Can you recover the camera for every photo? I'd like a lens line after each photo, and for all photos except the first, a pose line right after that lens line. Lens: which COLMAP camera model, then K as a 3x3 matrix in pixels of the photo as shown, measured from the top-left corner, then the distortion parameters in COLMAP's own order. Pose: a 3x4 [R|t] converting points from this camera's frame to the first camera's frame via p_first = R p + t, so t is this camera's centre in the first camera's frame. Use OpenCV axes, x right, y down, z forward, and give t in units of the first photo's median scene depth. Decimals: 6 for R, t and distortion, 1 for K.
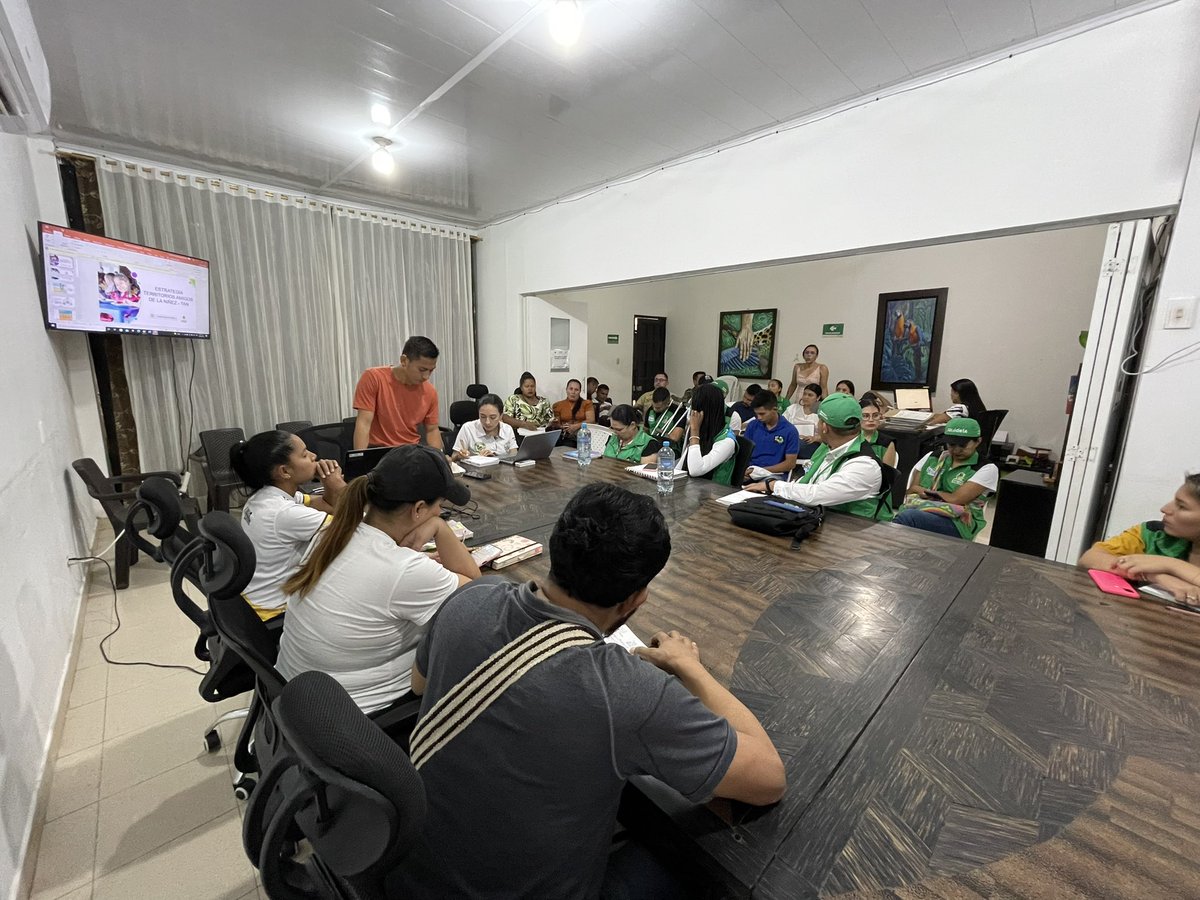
lens RADIAL K [[481.4, 0, 597.3], [0, 481.4, 442.6], [0, 0, 1]] dist [-0.002085, -0.000264]
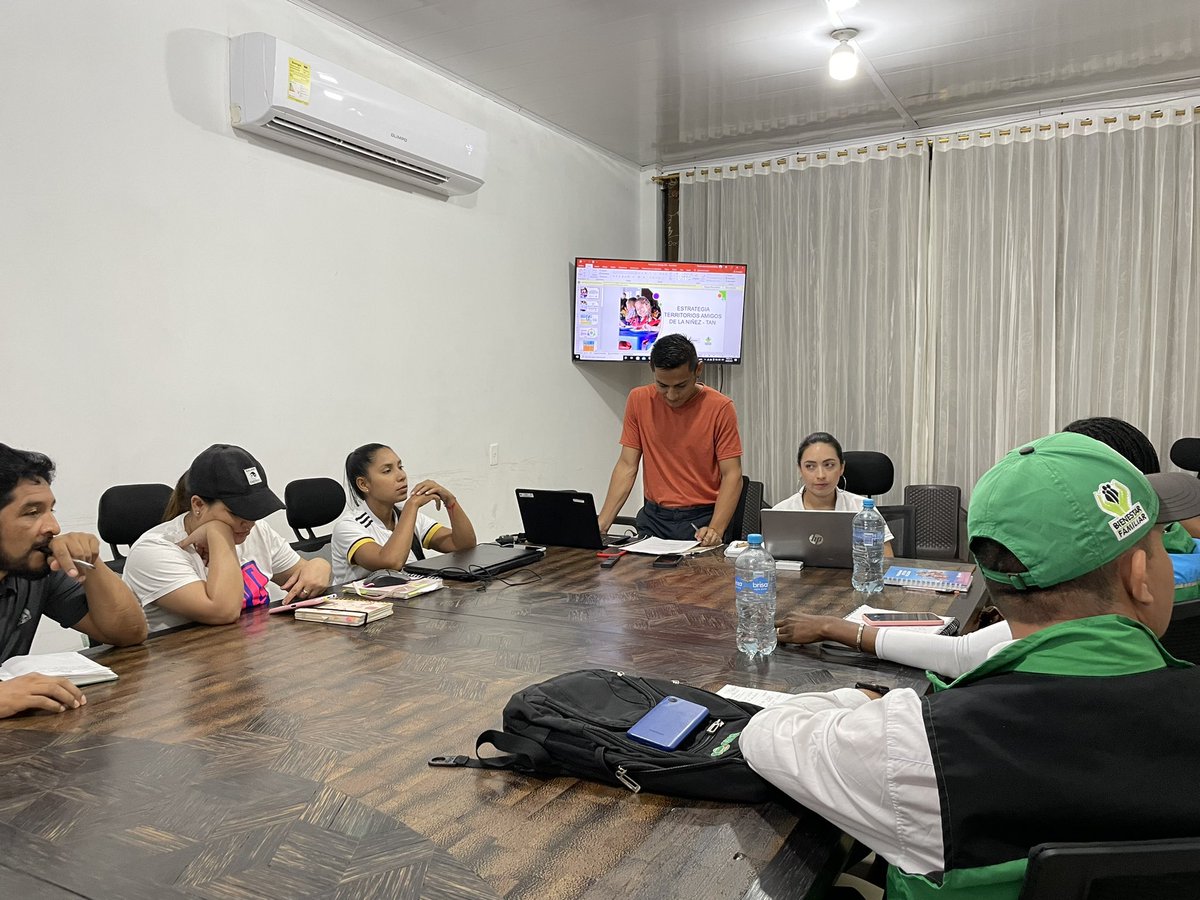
lens RADIAL K [[916.8, 0, 597.8], [0, 916.8, 451.6], [0, 0, 1]] dist [0.013458, -0.002088]
pose [[0.301972, 0.041567, -0.952410, 0.618595], [-0.157993, 0.987415, -0.006999, -0.036633], [0.940133, 0.152588, 0.304739, 0.422300]]
